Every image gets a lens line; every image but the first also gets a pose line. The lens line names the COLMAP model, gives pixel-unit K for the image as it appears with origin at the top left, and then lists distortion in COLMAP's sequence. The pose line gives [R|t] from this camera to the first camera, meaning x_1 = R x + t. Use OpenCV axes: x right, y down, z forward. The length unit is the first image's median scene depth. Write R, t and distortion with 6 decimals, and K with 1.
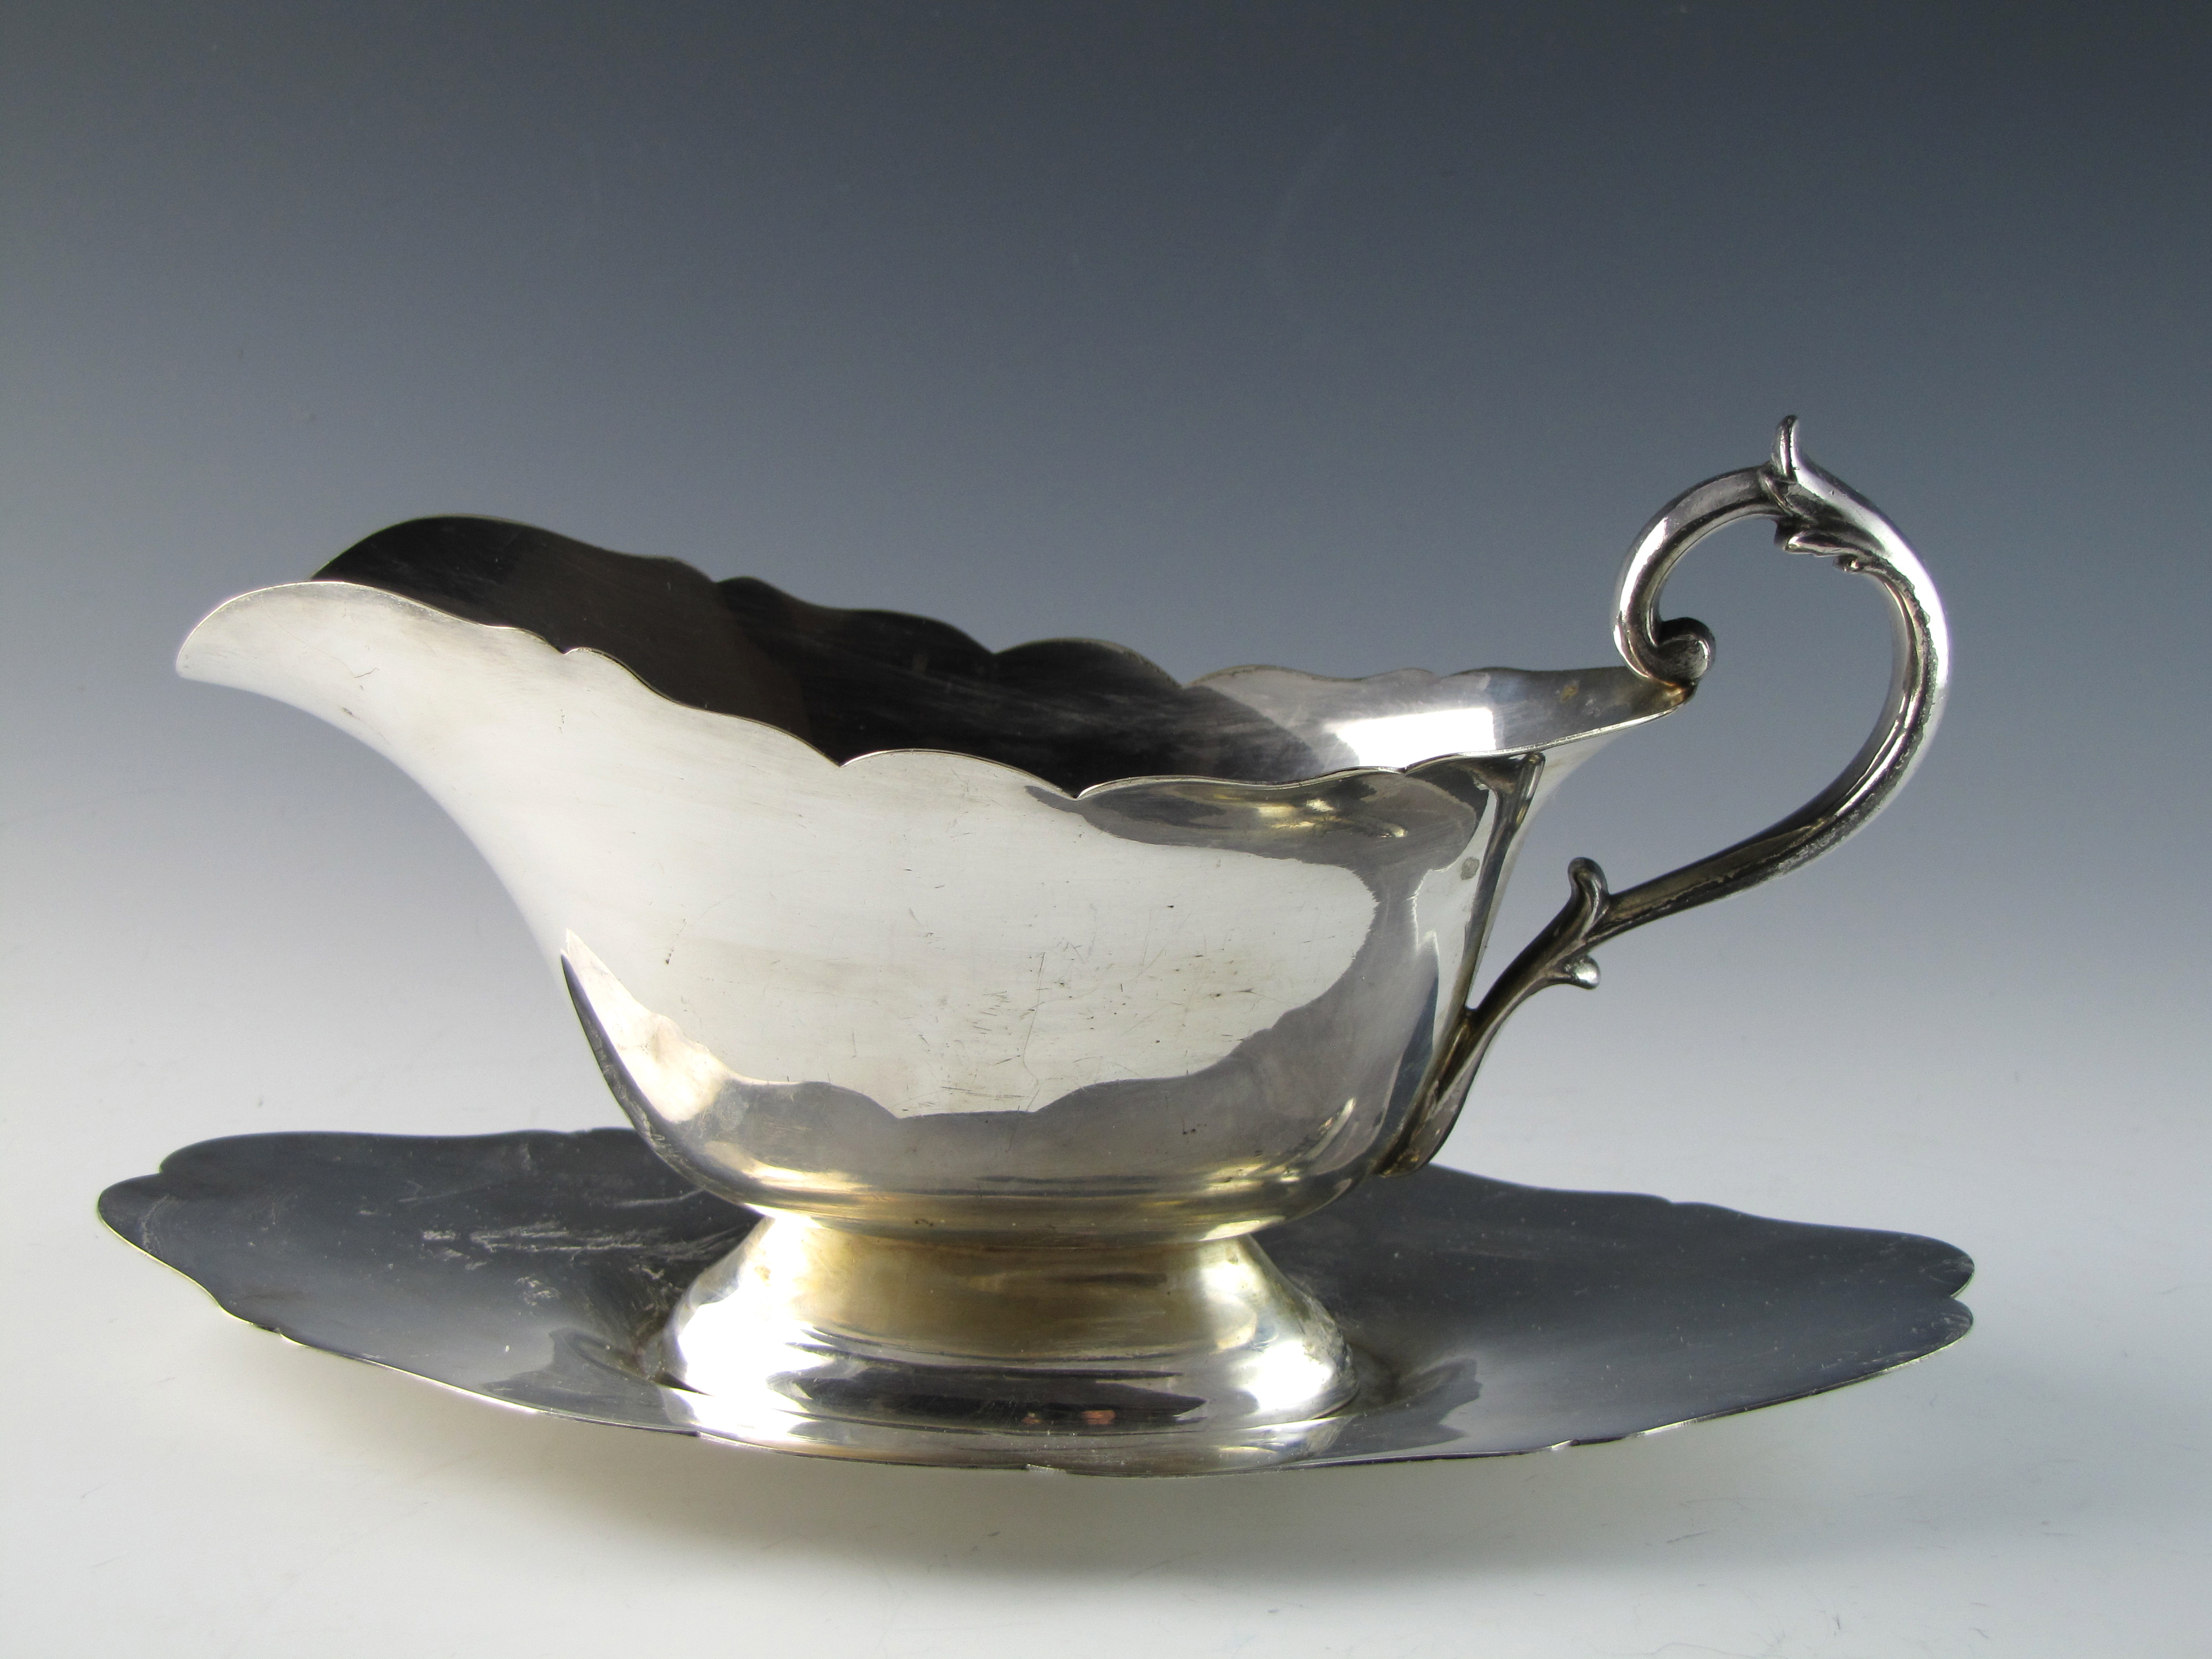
lens RADIAL K [[4026.6, 0, 1106.0], [0, 4026.6, 829.5], [0, 0, 1]] dist [0.103364, -0.061734]
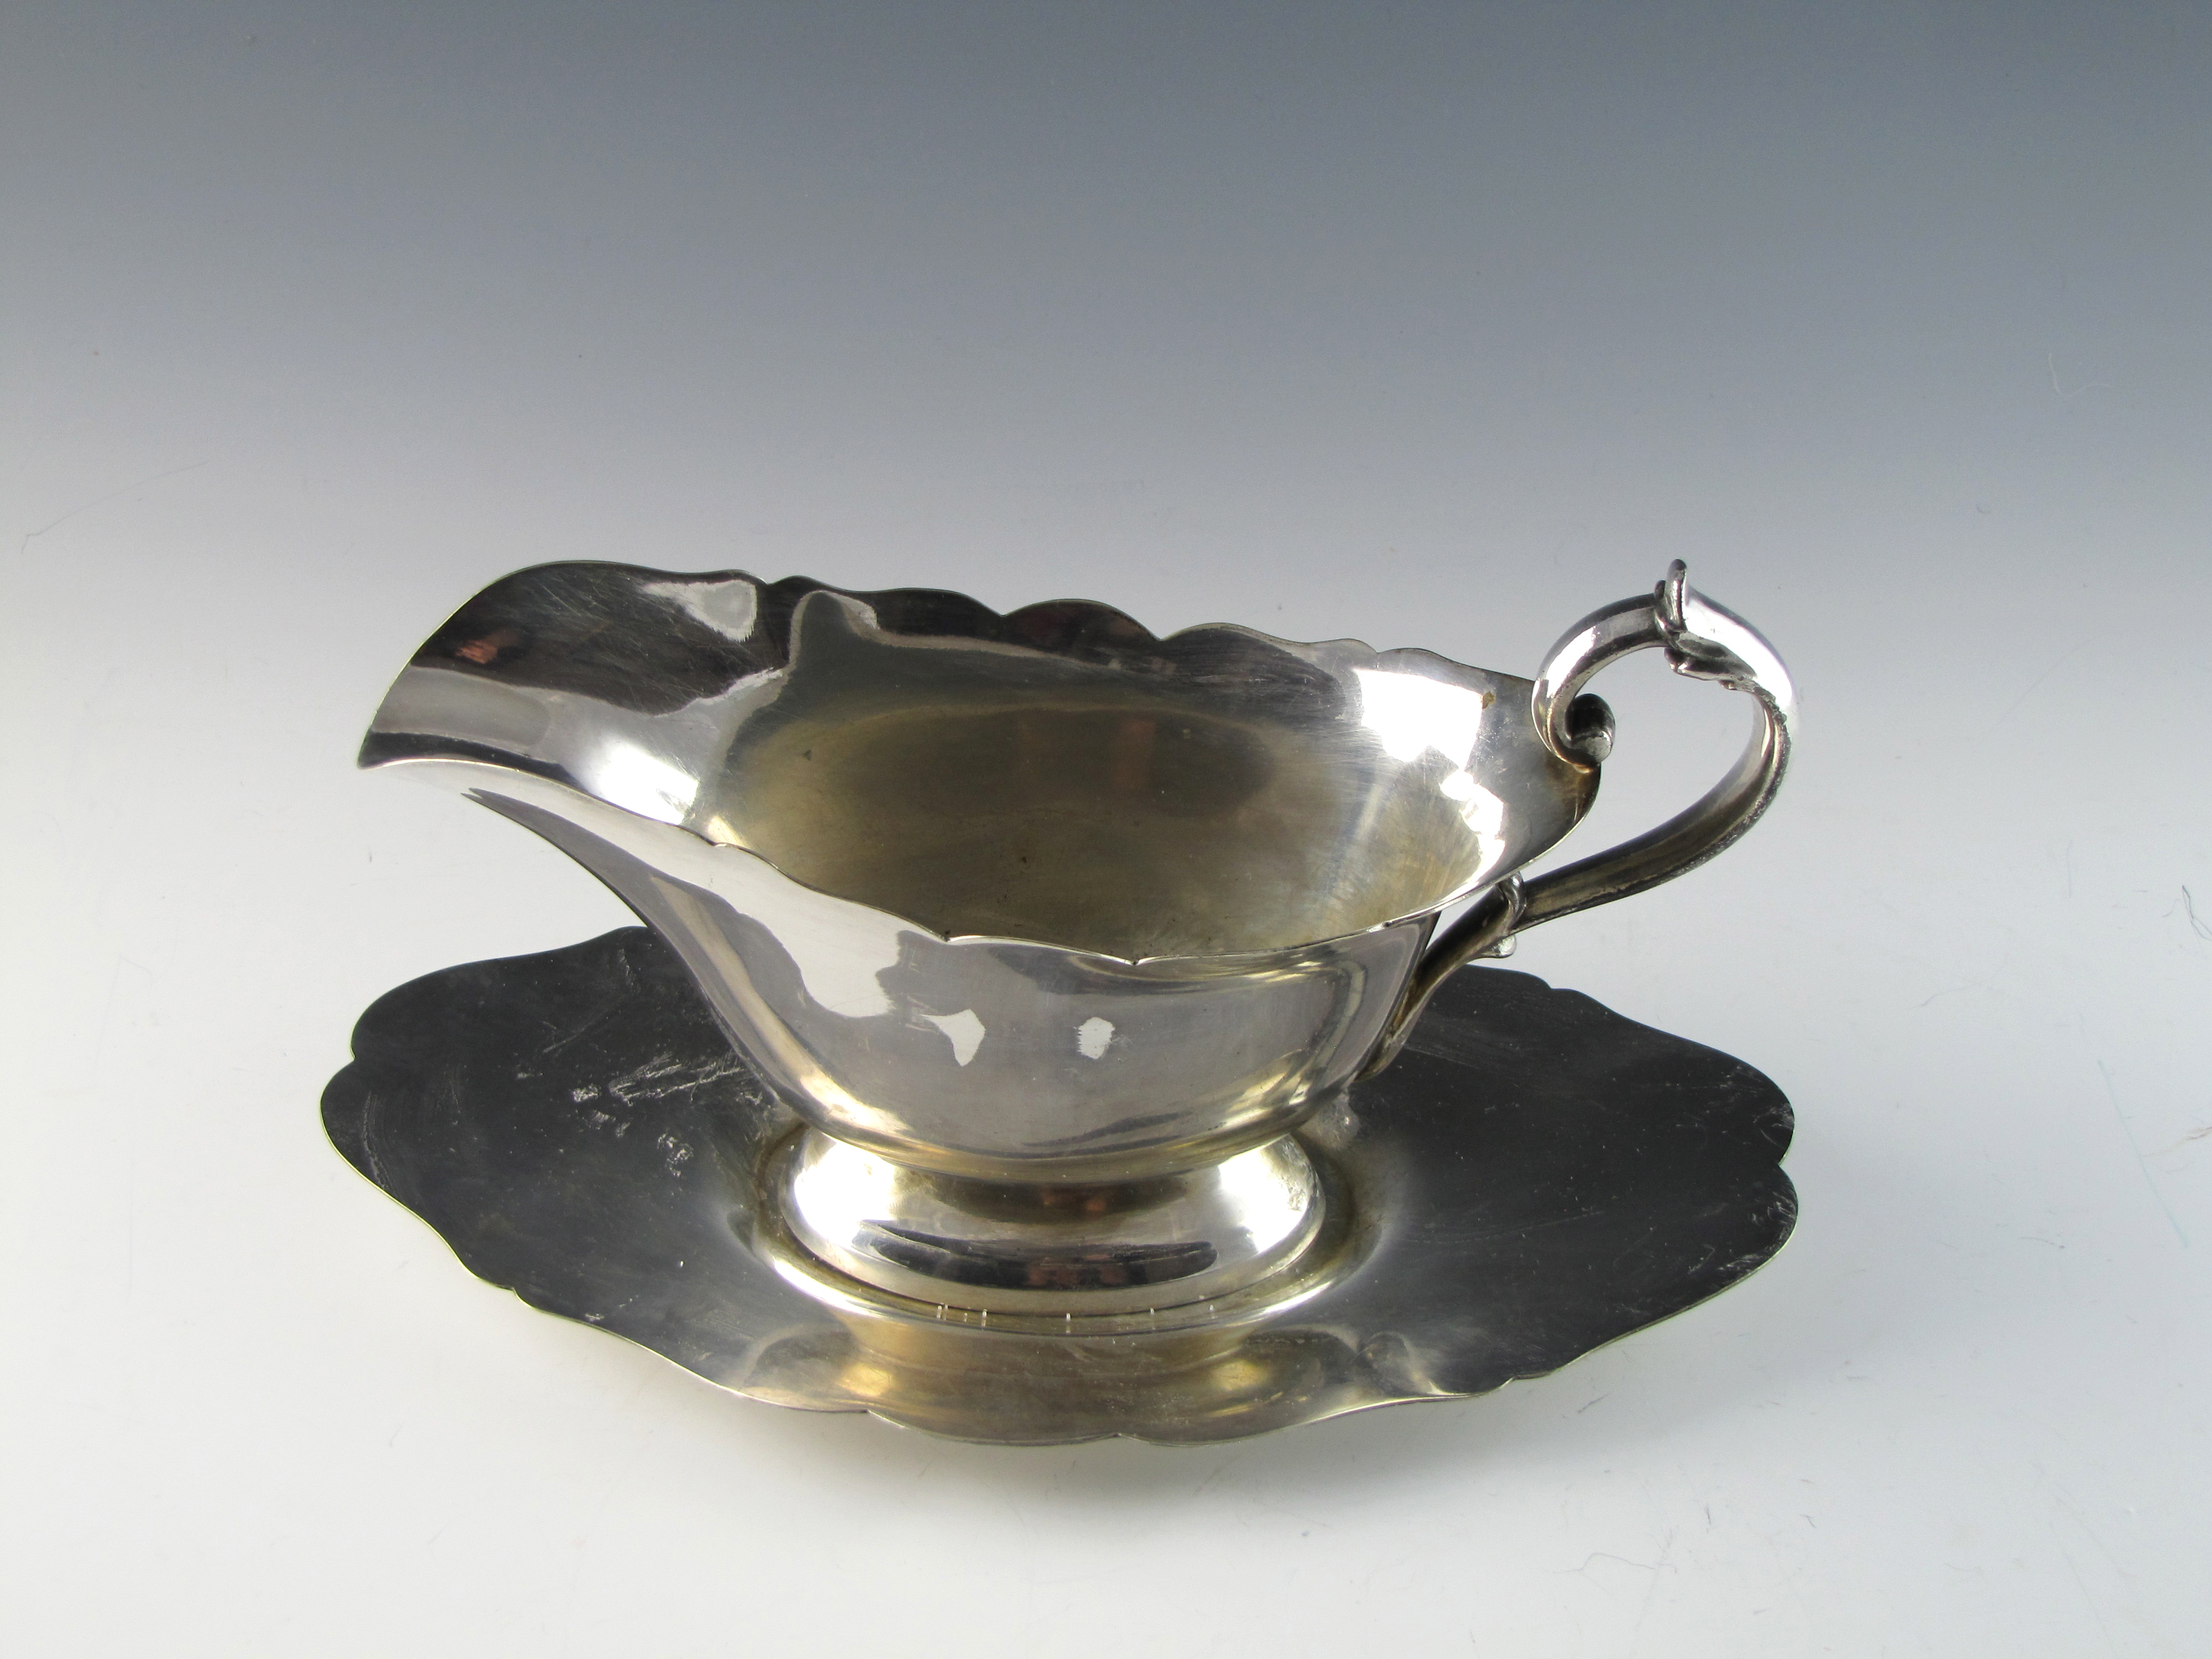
lens RADIAL K [[4026.6, 0, 1106.0], [0, 4026.6, 829.5], [0, 0, 1]] dist [0.103364, -0.061734]
pose [[0.994830, -0.066739, 0.076544, -0.095449], [0.030119, 0.913718, 0.405232, -0.482819], [-0.096984, -0.400832, 0.911004, -0.126837]]
